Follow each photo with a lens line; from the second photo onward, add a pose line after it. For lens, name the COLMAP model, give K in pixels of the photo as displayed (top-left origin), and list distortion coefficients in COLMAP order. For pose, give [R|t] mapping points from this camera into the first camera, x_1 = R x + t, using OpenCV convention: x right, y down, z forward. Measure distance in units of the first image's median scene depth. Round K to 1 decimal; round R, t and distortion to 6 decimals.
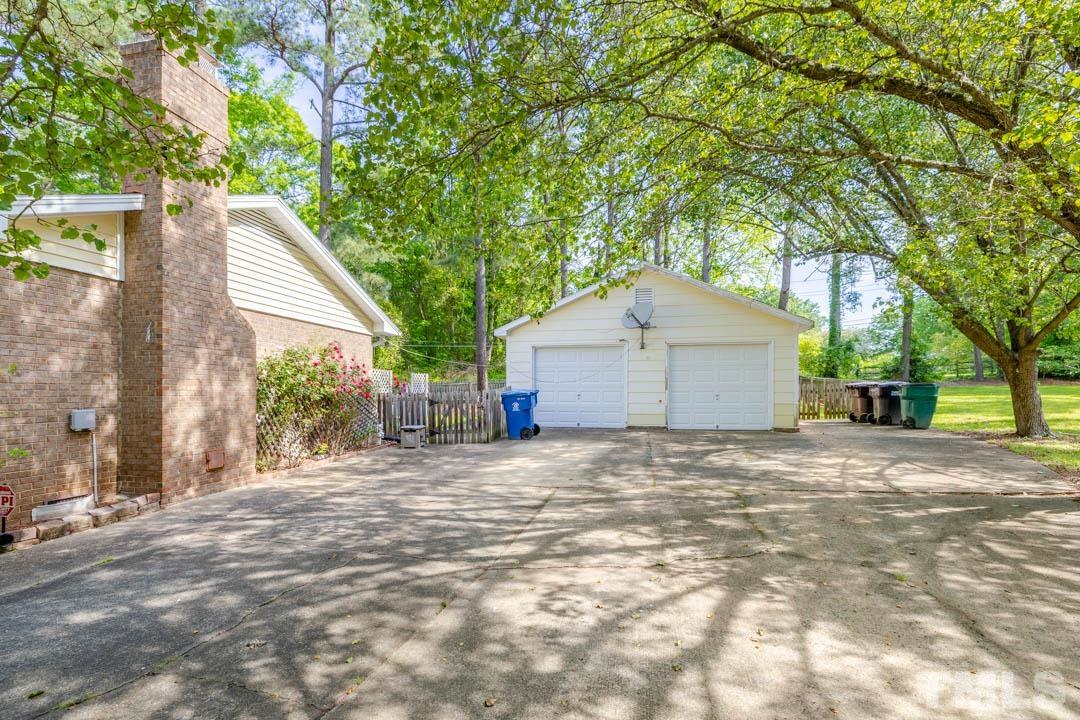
lens RADIAL K [[462.9, 0, 541.2], [0, 462.9, 364.0], [0, 0, 1]] dist [-0.000105, -0.000106]
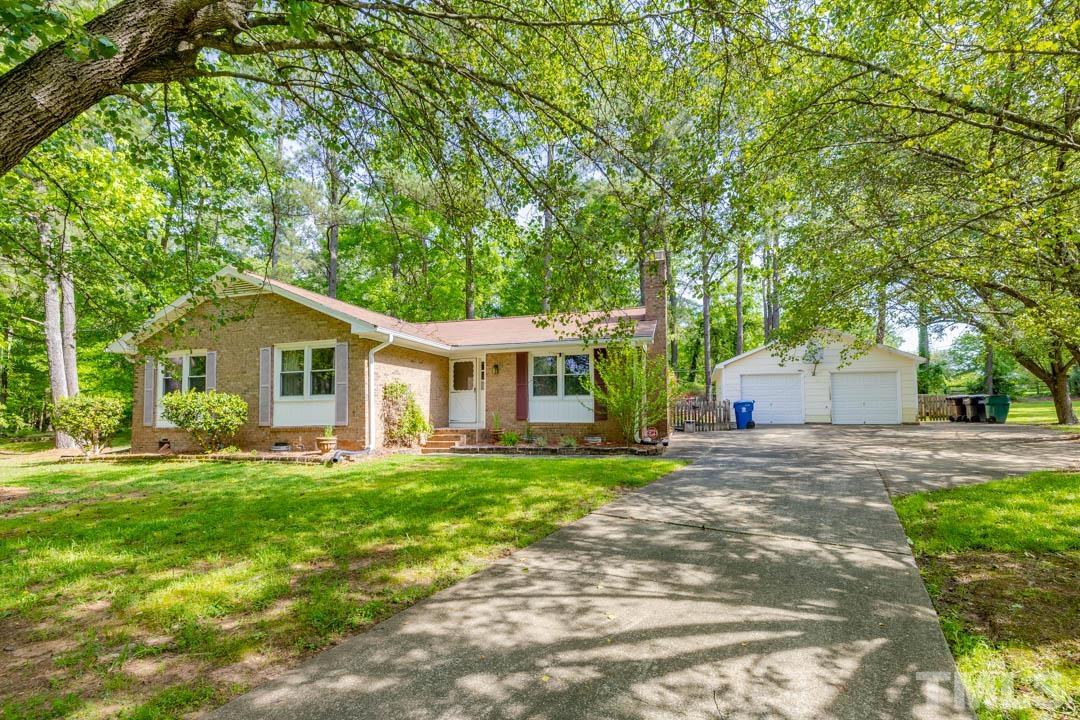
lens RADIAL K [[462.9, 0, 541.2], [0, 462.9, 364.0], [0, 0, 1]] dist [-0.000105, -0.000106]
pose [[0.994542, -0.012775, -0.103548, -0.544482], [0.007810, 0.998806, -0.048220, -0.001954], [0.104040, 0.047148, 0.993455, -0.707297]]
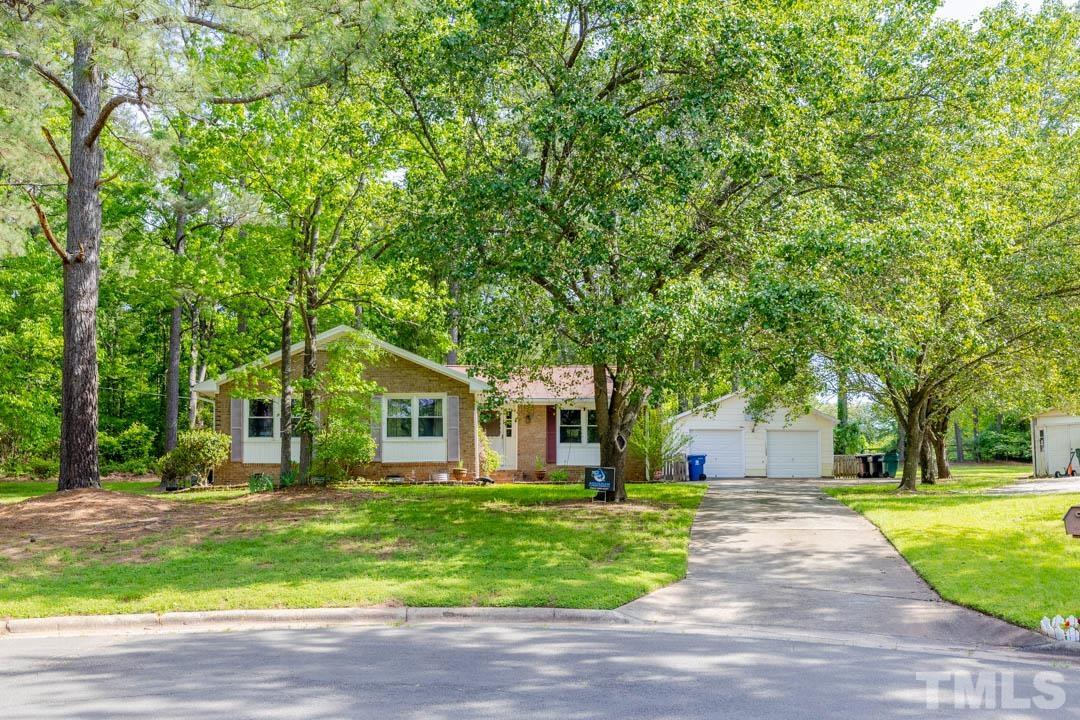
lens RADIAL K [[943.6, 0, 489.8], [0, 943.6, 359.4], [0, 0, 1]] dist [0.000149, 0.000928]
pose [[0.974943, 0.036905, 0.219372, -1.470501], [-0.017760, 0.995908, -0.088612, 0.025811], [-0.221745, 0.082496, 0.971609, -2.168125]]
